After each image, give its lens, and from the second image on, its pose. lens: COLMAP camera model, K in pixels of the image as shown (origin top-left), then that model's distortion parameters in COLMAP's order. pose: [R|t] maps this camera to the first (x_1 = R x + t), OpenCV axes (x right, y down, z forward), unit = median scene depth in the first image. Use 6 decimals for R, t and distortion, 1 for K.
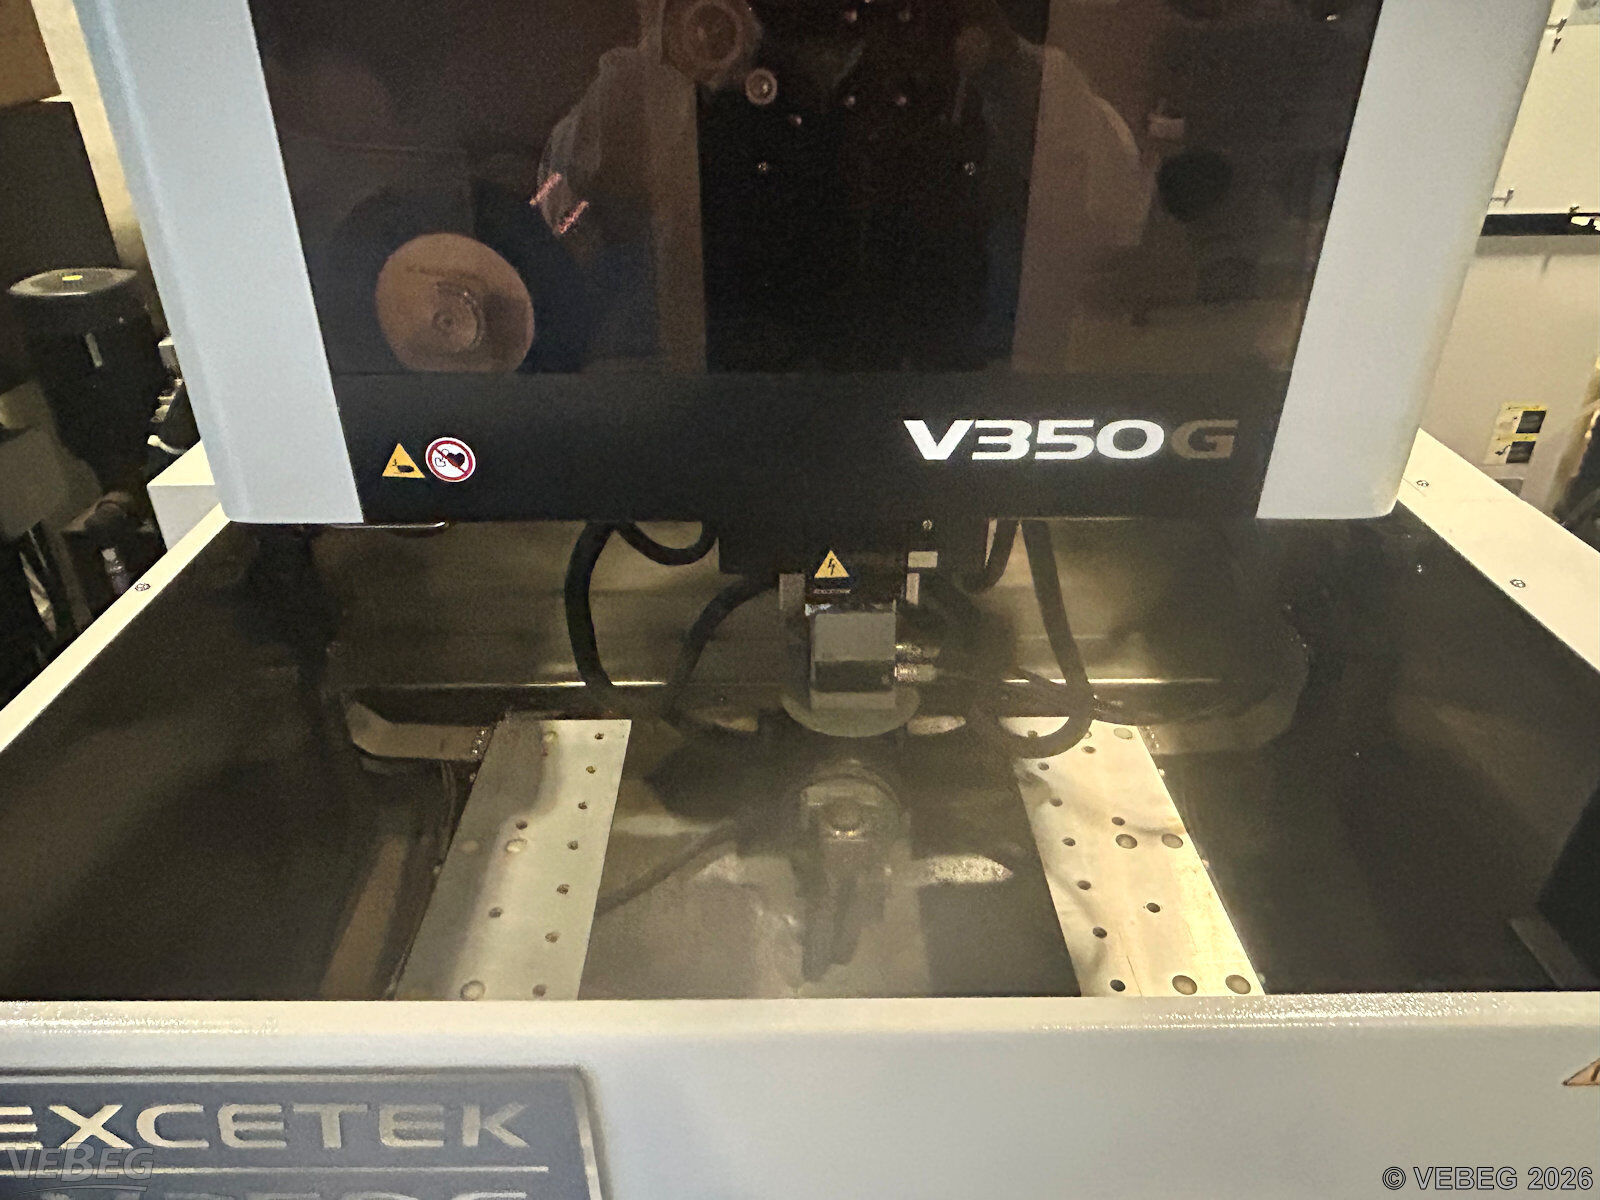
lens RADIAL K [[1039.5, 0, 797.6], [0, 1039.5, 576.1], [0, 0, 1]] dist [-0.001769, -0.000891]
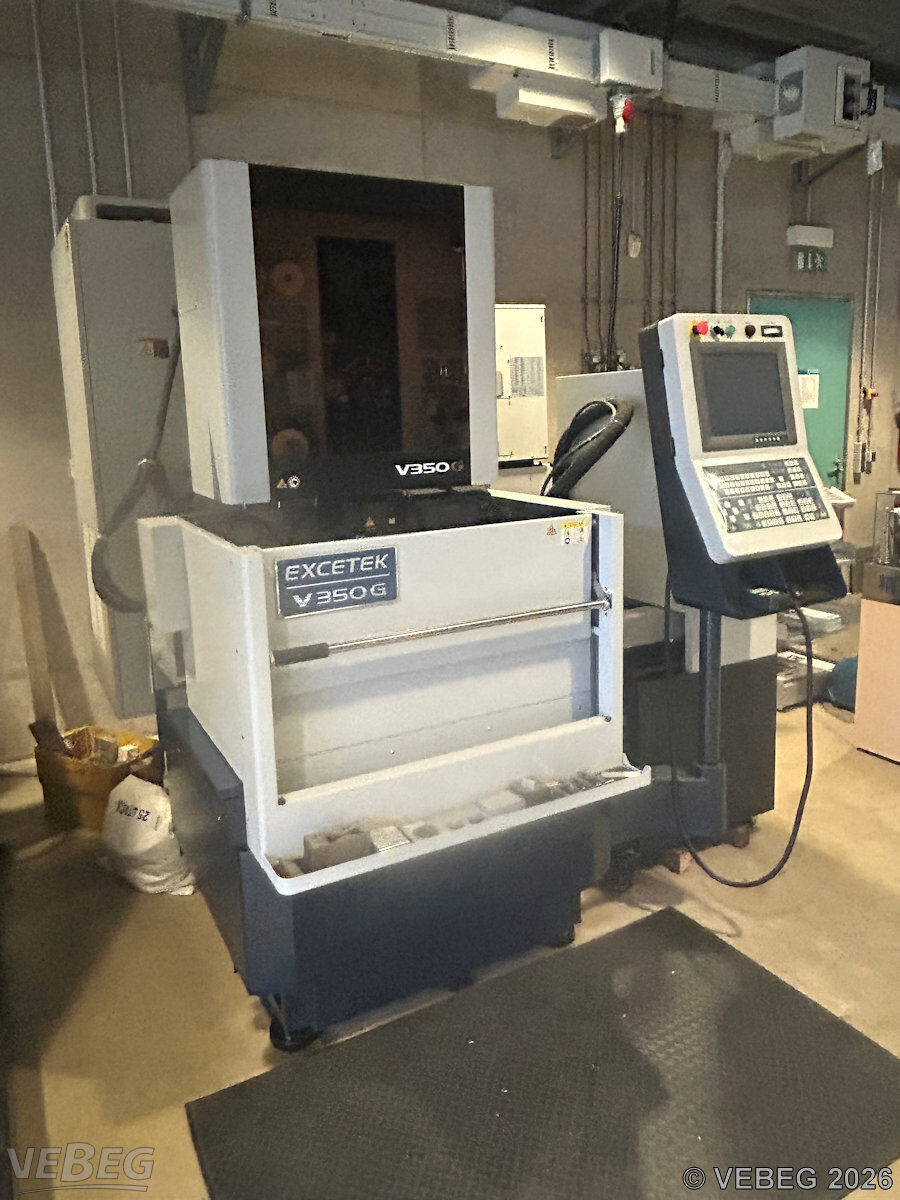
lens RADIAL K [[849.0, 0, 456.0], [0, 849.0, 547.4], [0, 0, 1]] dist [0.000096, -0.001314]
pose [[0.879876, -0.106126, 0.463202, -1.332173], [0.263363, 0.920256, -0.289428, 1.237875], [-0.395549, 0.376650, 0.837661, -1.909509]]
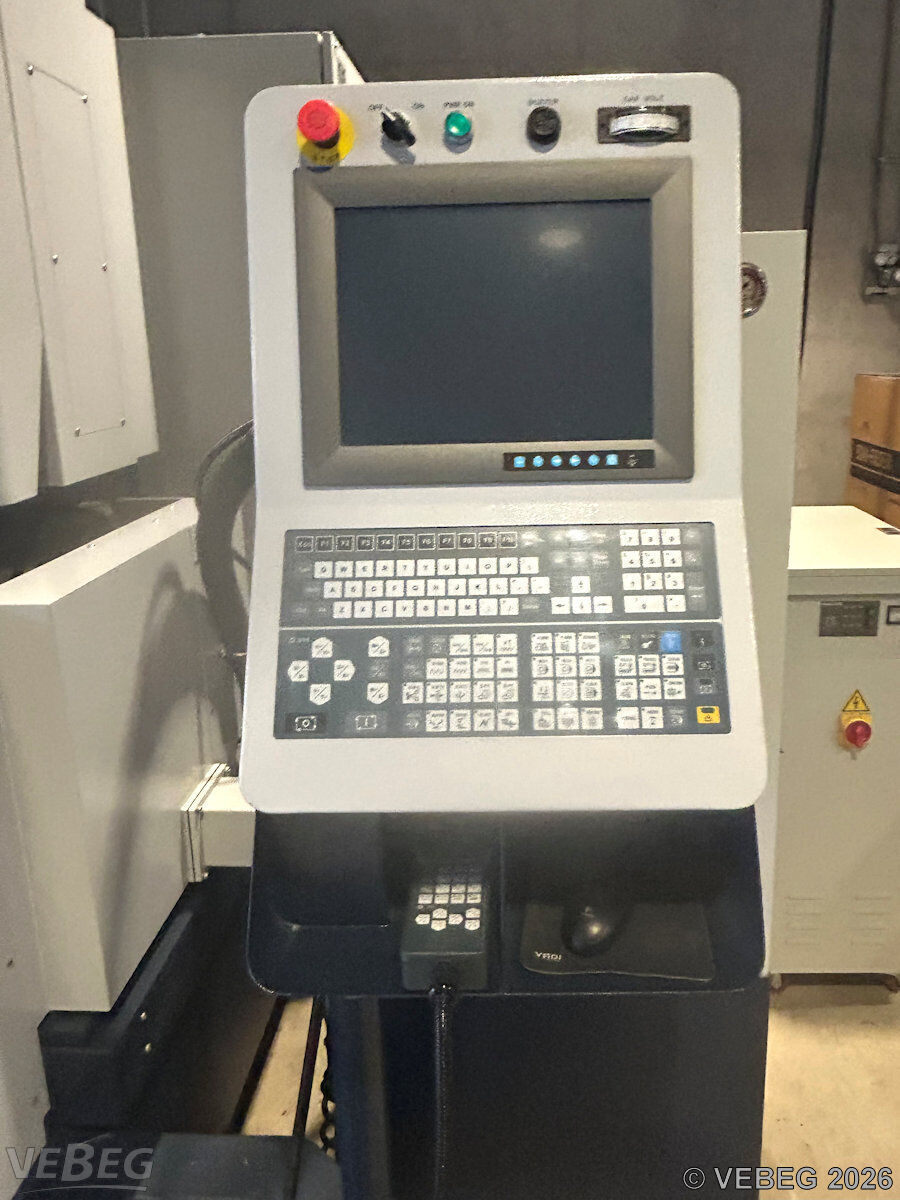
lens RADIAL K [[849.0, 0, 456.0], [0, 849.0, 547.4], [0, 0, 1]] dist [0.000096, -0.001314]
pose [[0.999212, -0.008184, -0.038837, 1.679149], [-0.002776, 0.961704, -0.274075, 0.513643], [0.039593, 0.273966, 0.960924, -0.615775]]
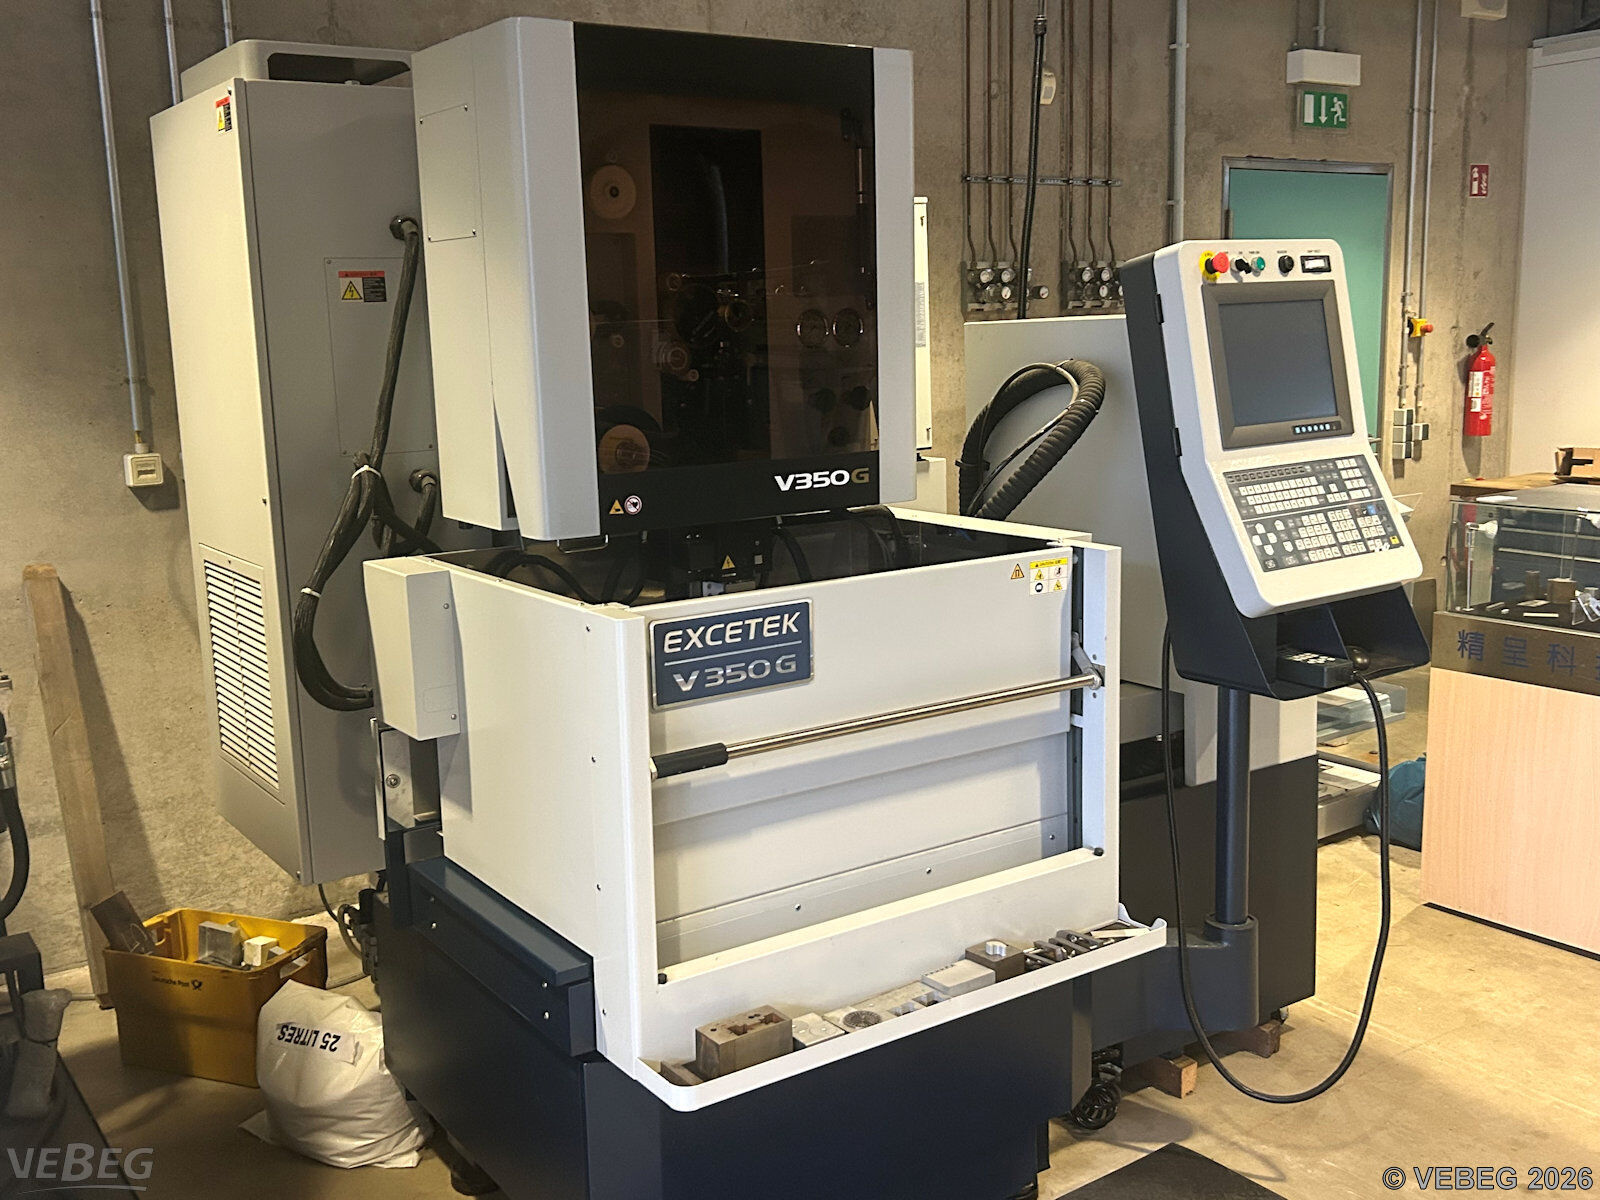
lens RADIAL K [[1564.5, 0, 800.0], [0, 1564.5, 600.0], [0, 0, 1]] dist [0.087173, -0.178683]
pose [[0.829538, -0.122303, 0.544893, -2.189365], [0.303458, 0.917818, -0.255974, 1.263704], [-0.468806, 0.377692, 0.798479, -2.300280]]
